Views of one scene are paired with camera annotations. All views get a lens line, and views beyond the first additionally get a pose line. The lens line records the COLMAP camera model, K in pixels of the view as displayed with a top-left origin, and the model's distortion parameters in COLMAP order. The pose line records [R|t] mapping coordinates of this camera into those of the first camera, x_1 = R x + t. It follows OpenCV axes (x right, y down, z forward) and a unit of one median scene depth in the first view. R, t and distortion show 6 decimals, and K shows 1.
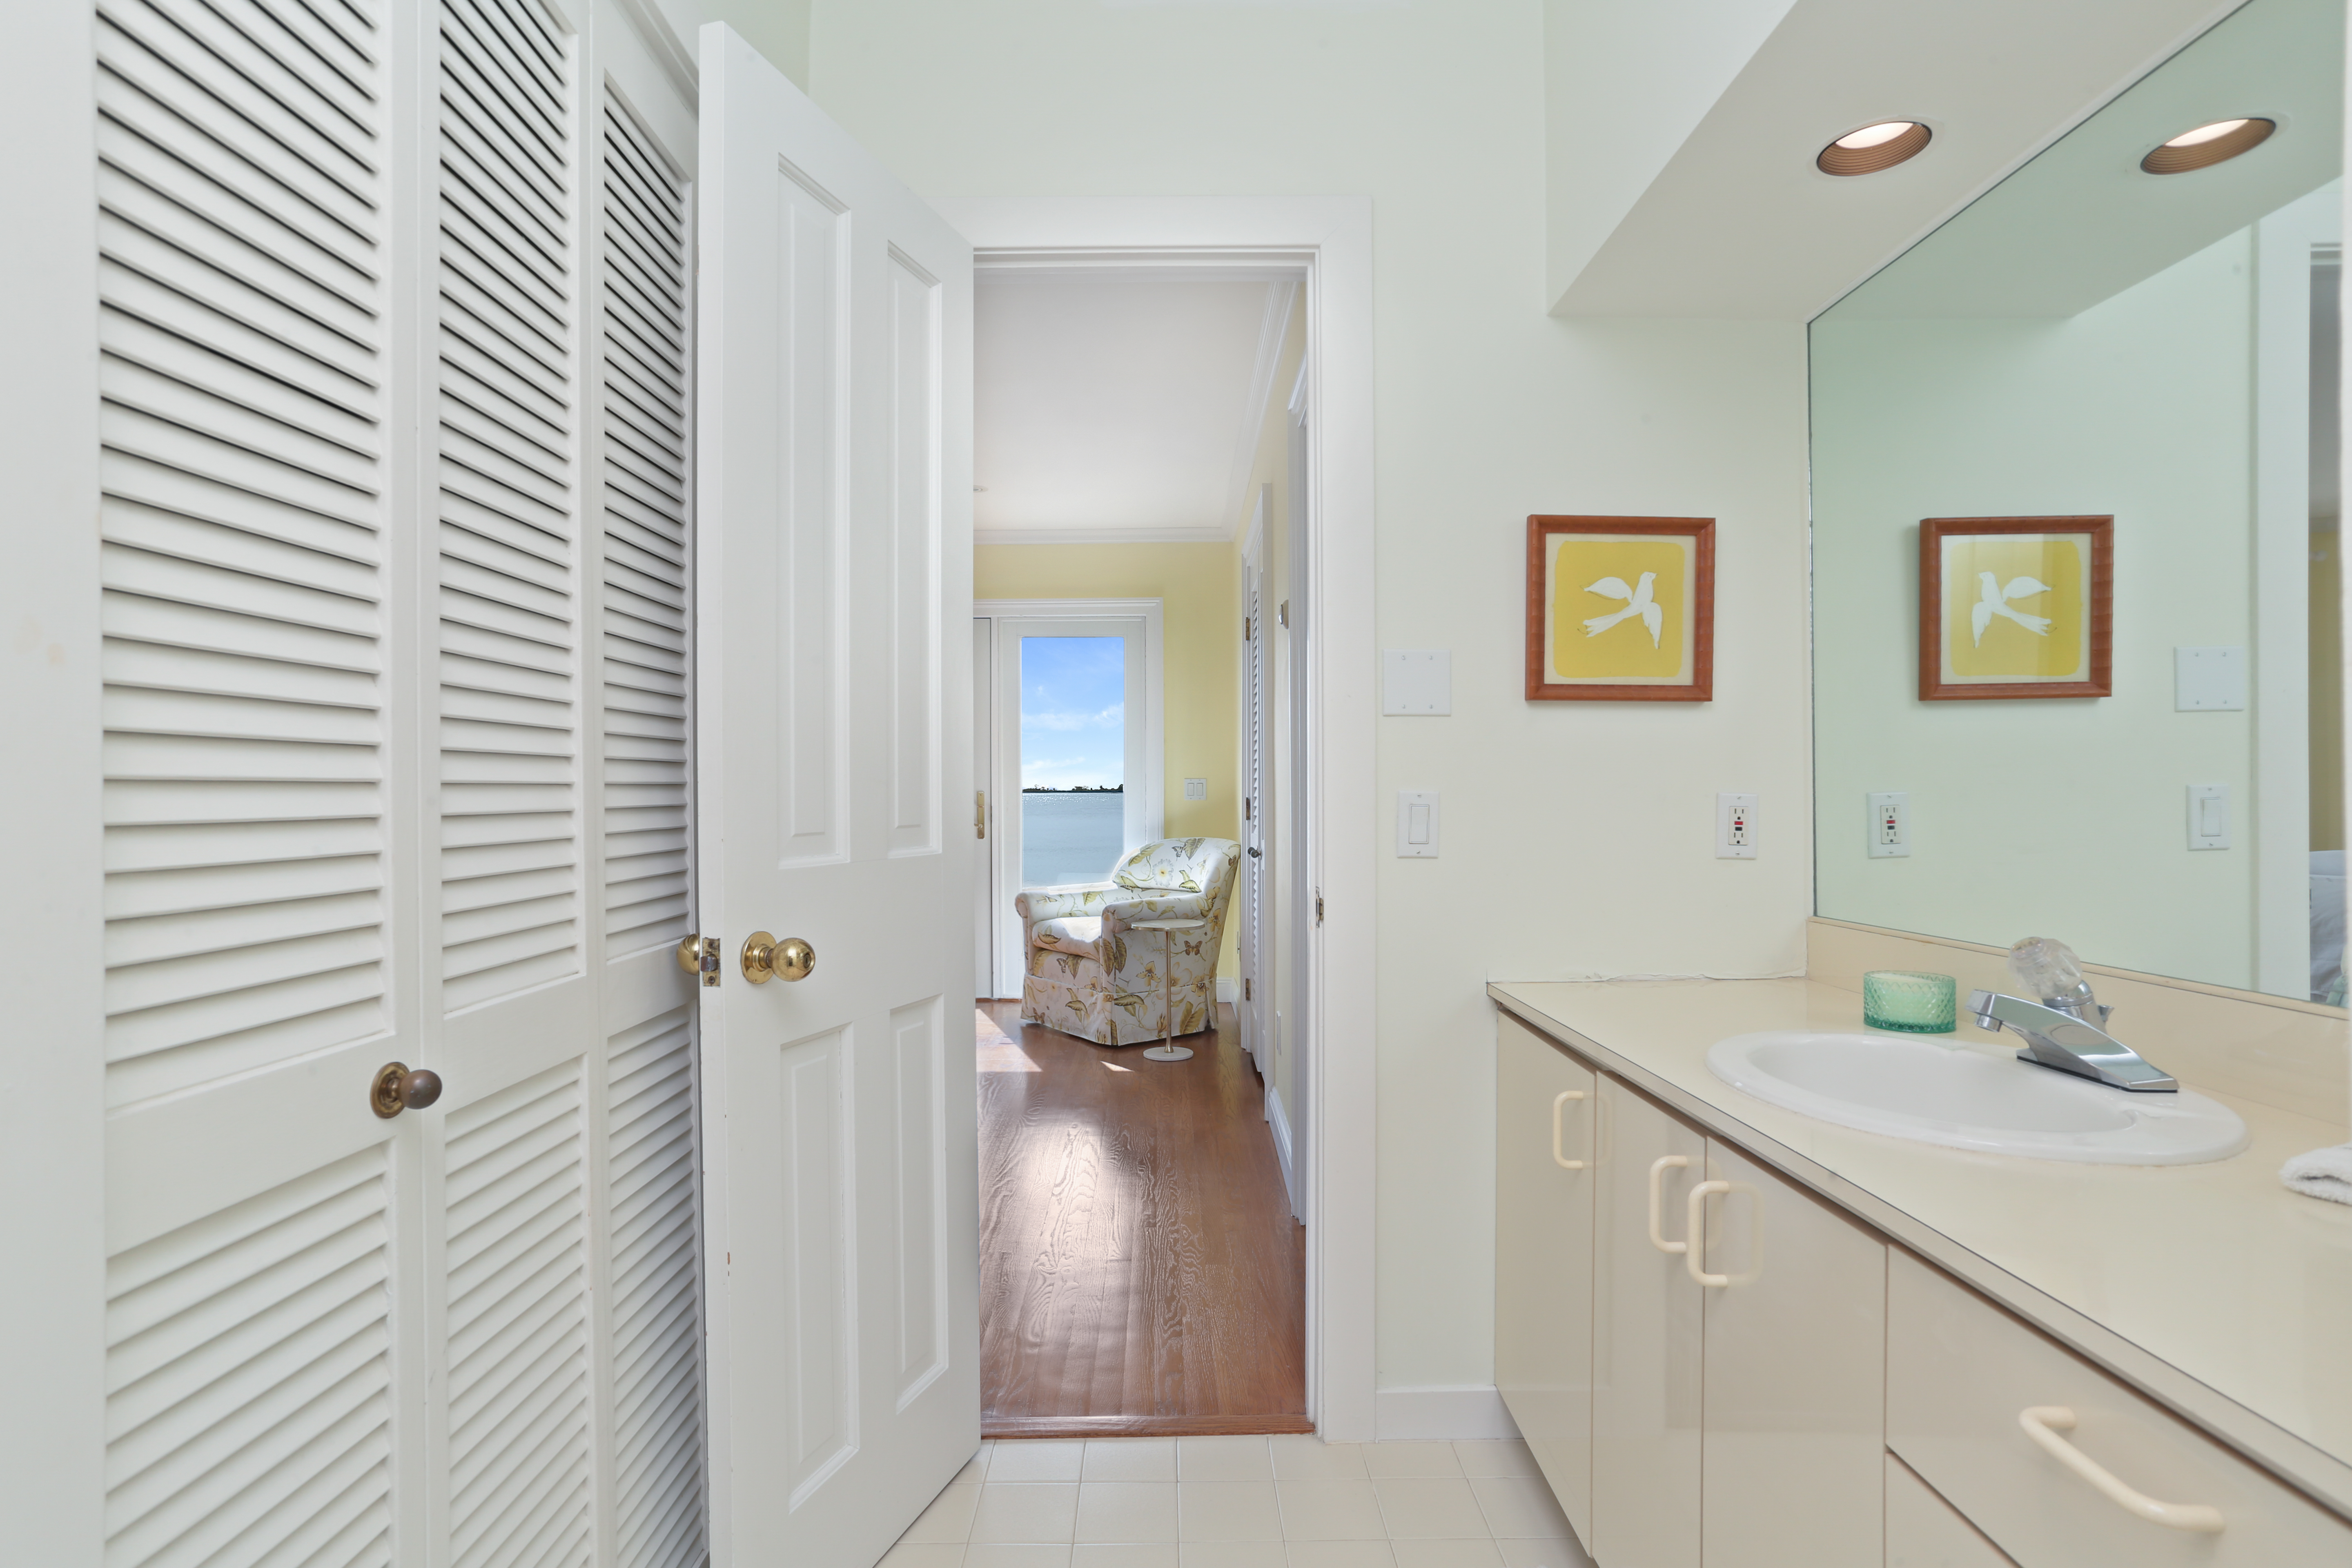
lens RADIAL K [[1143.3, 0, 1177.1], [0, 1143.3, 793.3], [0, 0, 1]] dist [-0.018431, 0.009649]
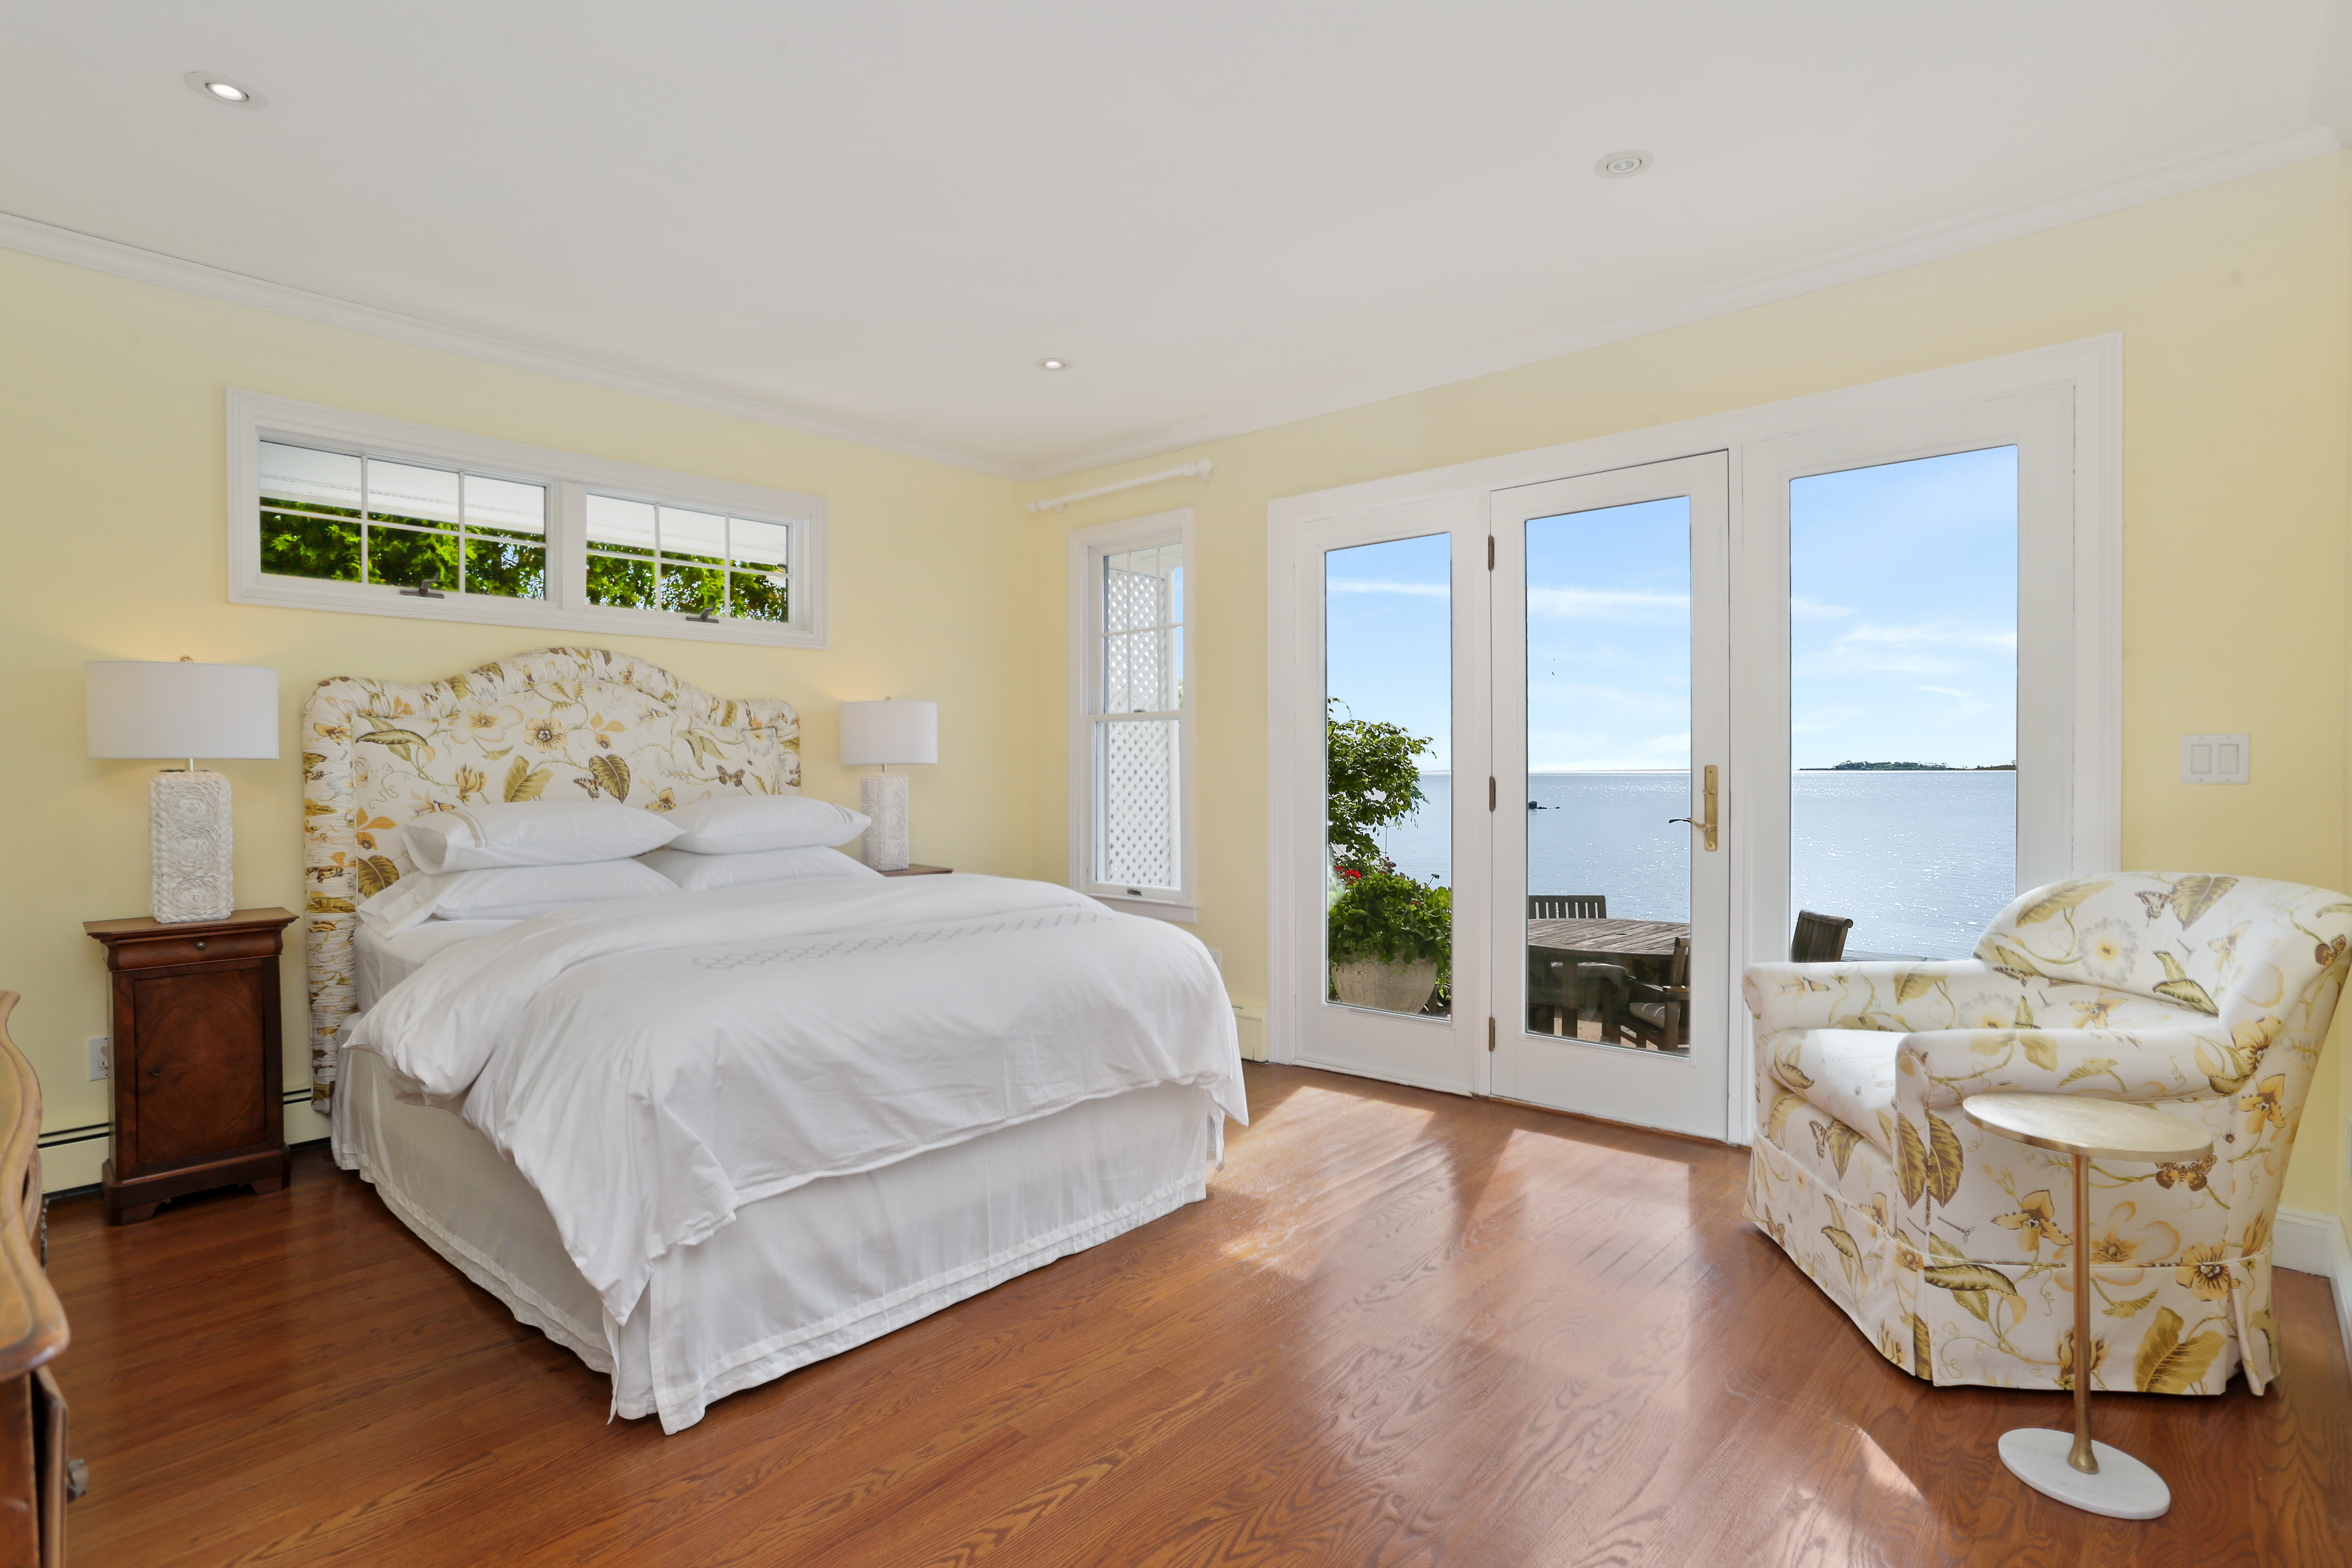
lens RADIAL K [[1143.3, 0, 1174.8], [0, 1143.3, 791.2], [0, 0, 1]] dist [-0.018431, 0.009649]
pose [[0.725209, -0.000757, -0.688528, 0.030606], [0.015938, 0.999750, 0.015687, -0.004455], [0.688344, -0.022350, 0.725040, 0.491367]]
